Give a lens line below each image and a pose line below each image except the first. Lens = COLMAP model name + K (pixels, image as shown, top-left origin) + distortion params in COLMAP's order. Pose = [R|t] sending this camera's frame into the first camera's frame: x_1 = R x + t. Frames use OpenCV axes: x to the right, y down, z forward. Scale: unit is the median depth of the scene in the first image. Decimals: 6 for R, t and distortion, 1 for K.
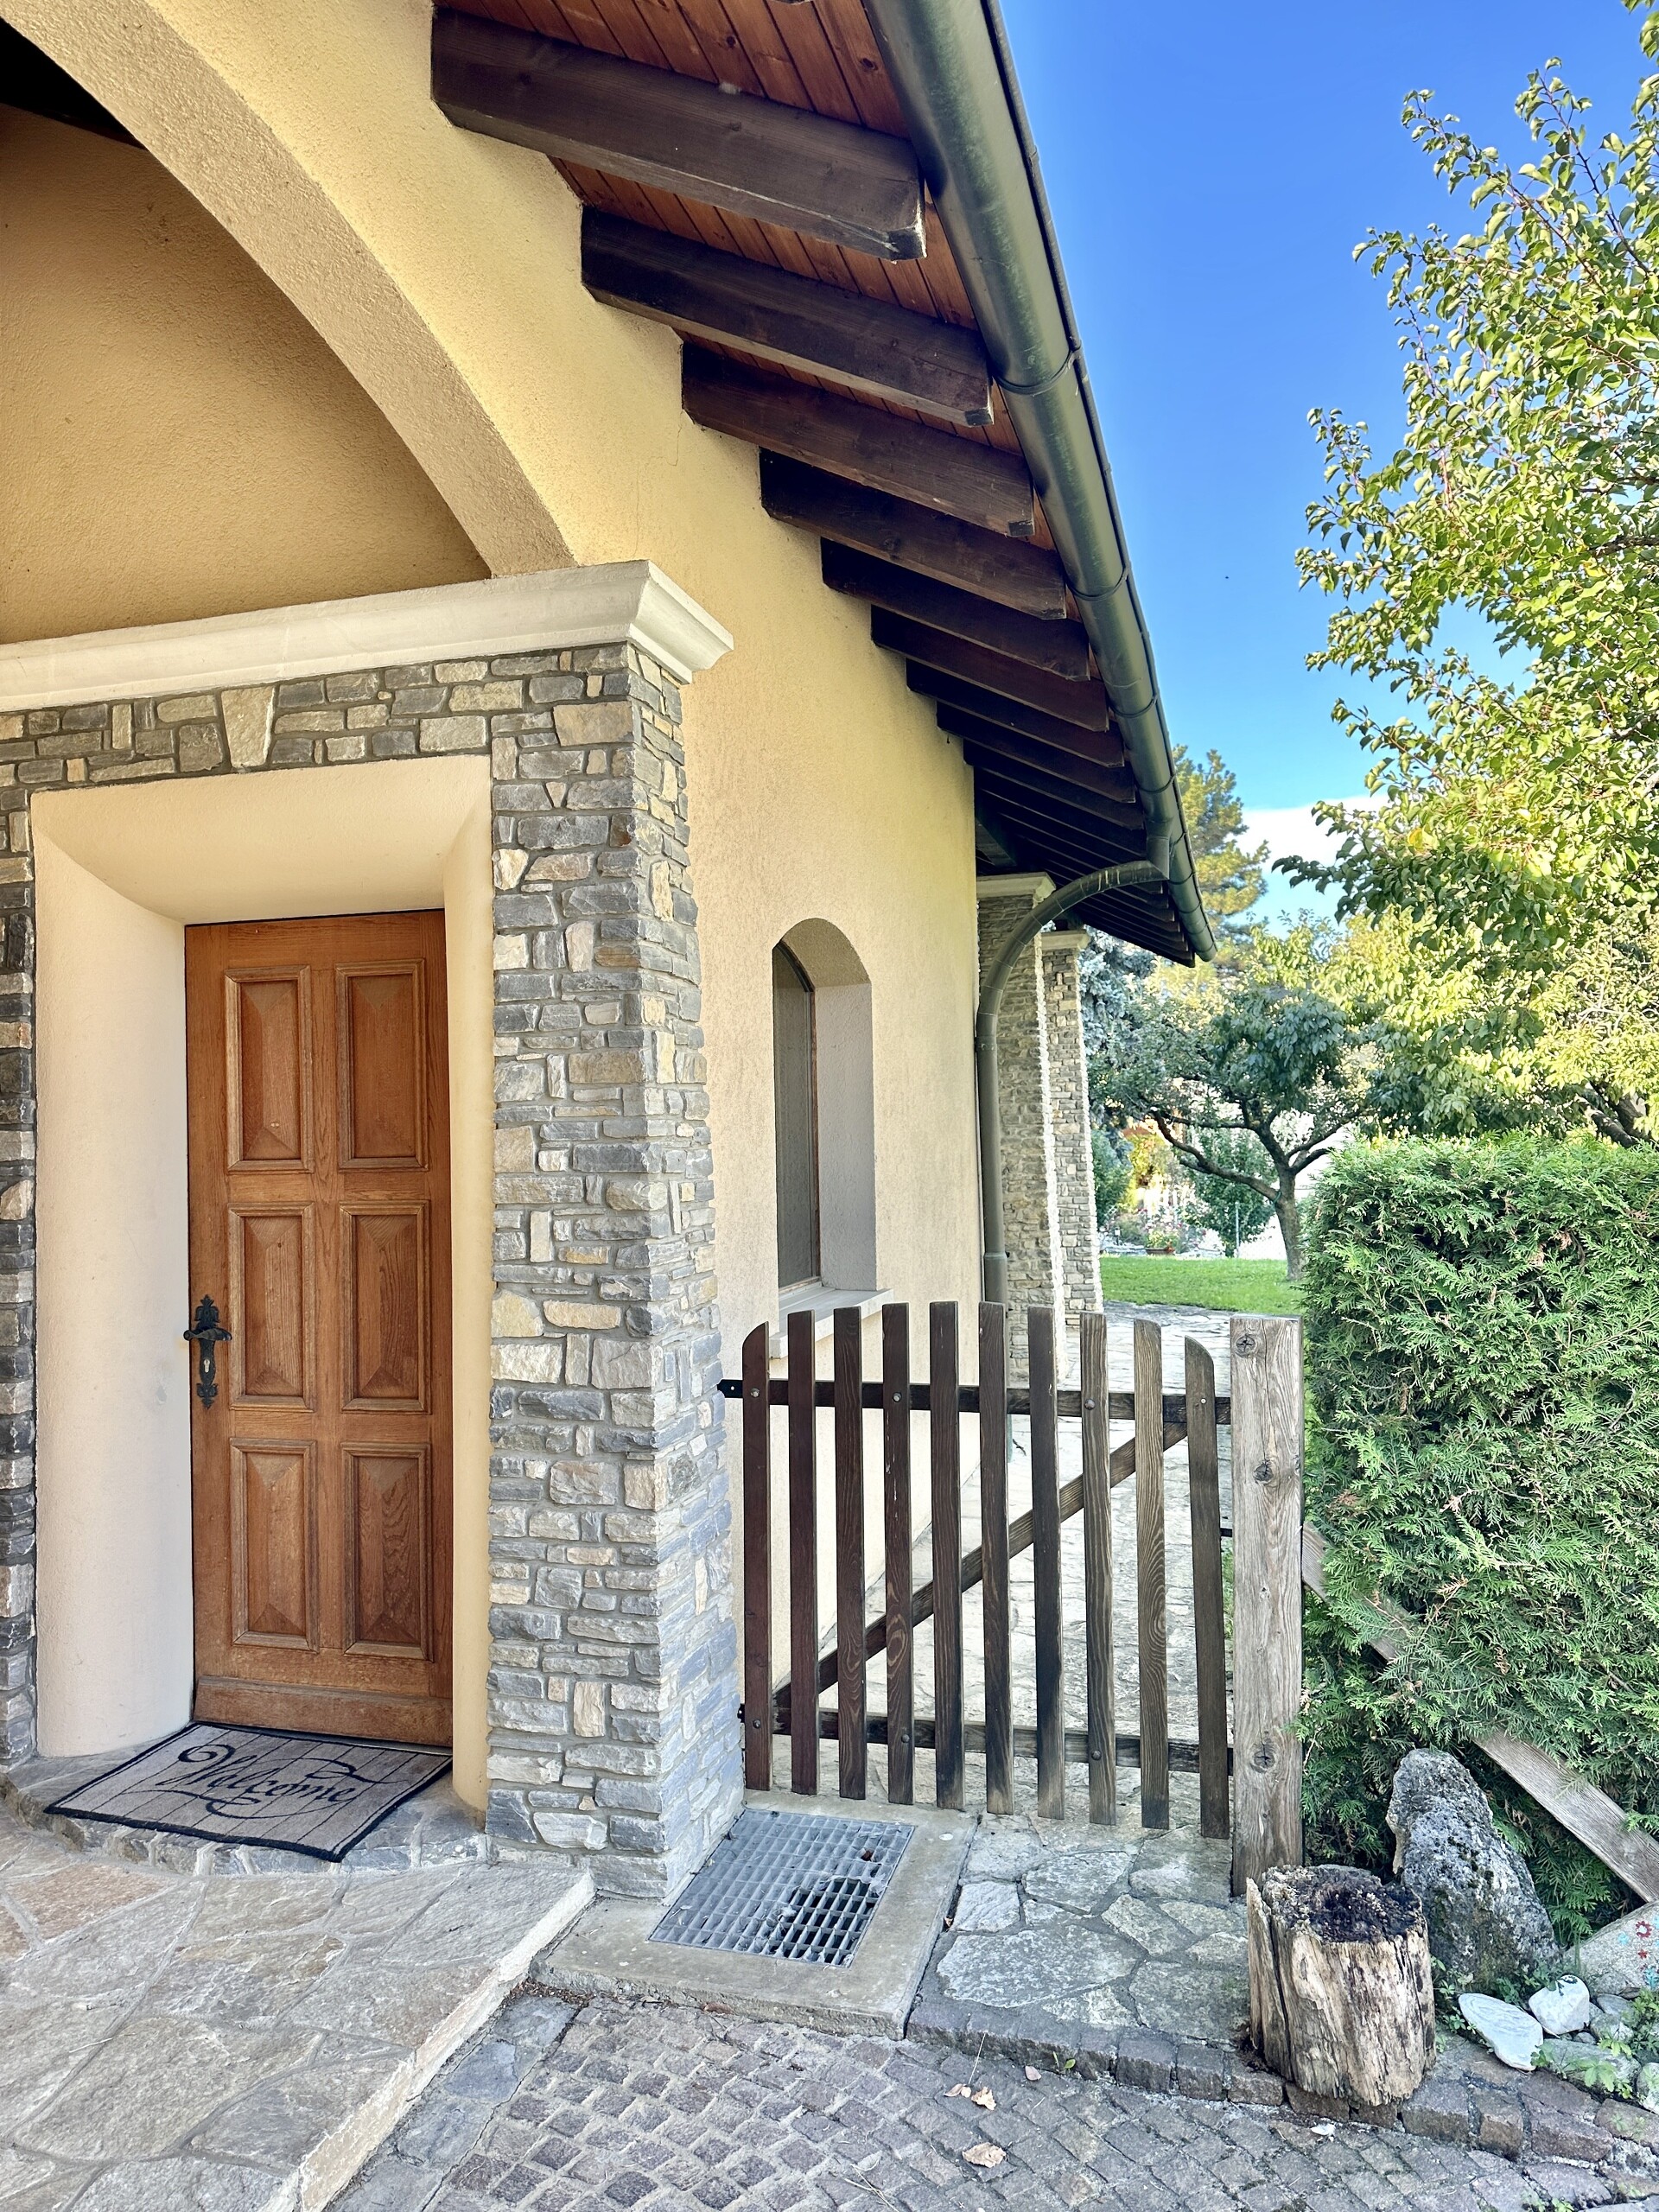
lens RADIAL K [[1534.5, 0, 817.7], [0, 1534.5, 1106.9], [0, 0, 1]] dist [0.050524, -0.008086]
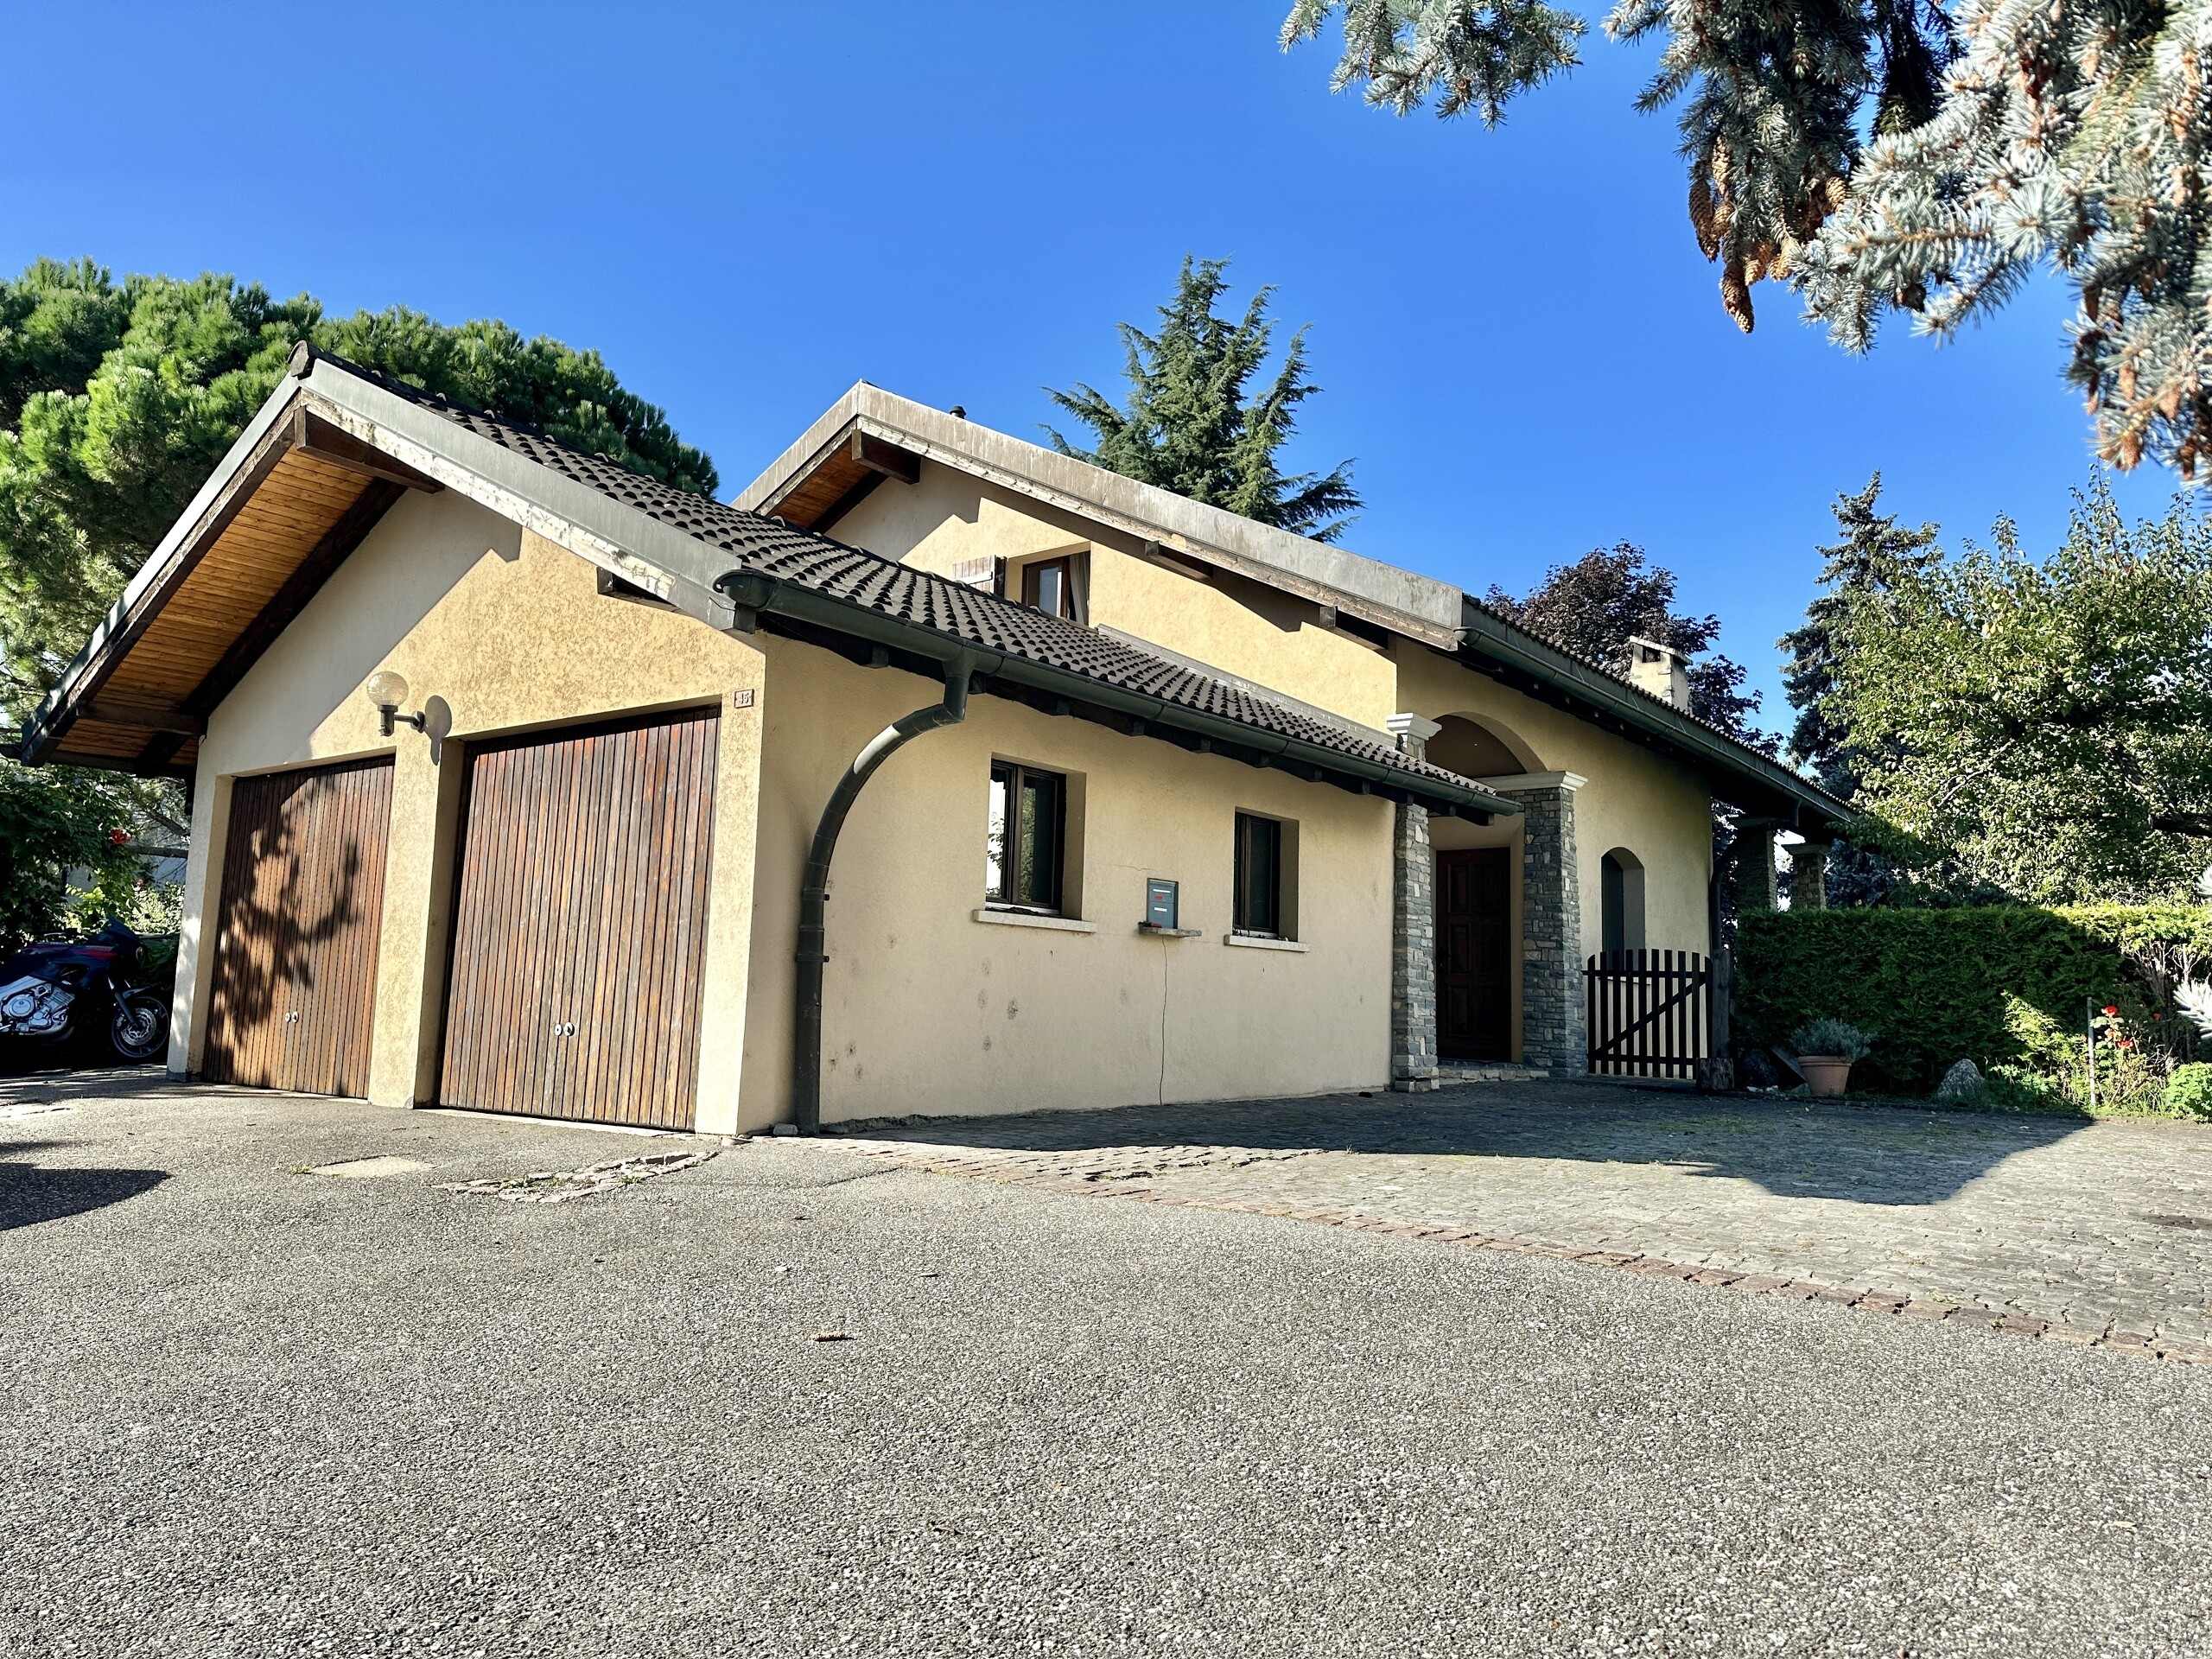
lens RADIAL K [[1534.5, 0, 1088.0], [0, 1534.5, 810.7], [0, 0, 1]] dist [0.050524, -0.008086]
pose [[0.921556, -0.002568, -0.388238, 0.322498], [-0.044376, 0.992728, -0.111901, 0.292358], [0.385702, 0.120351, 0.914740, -3.311238]]
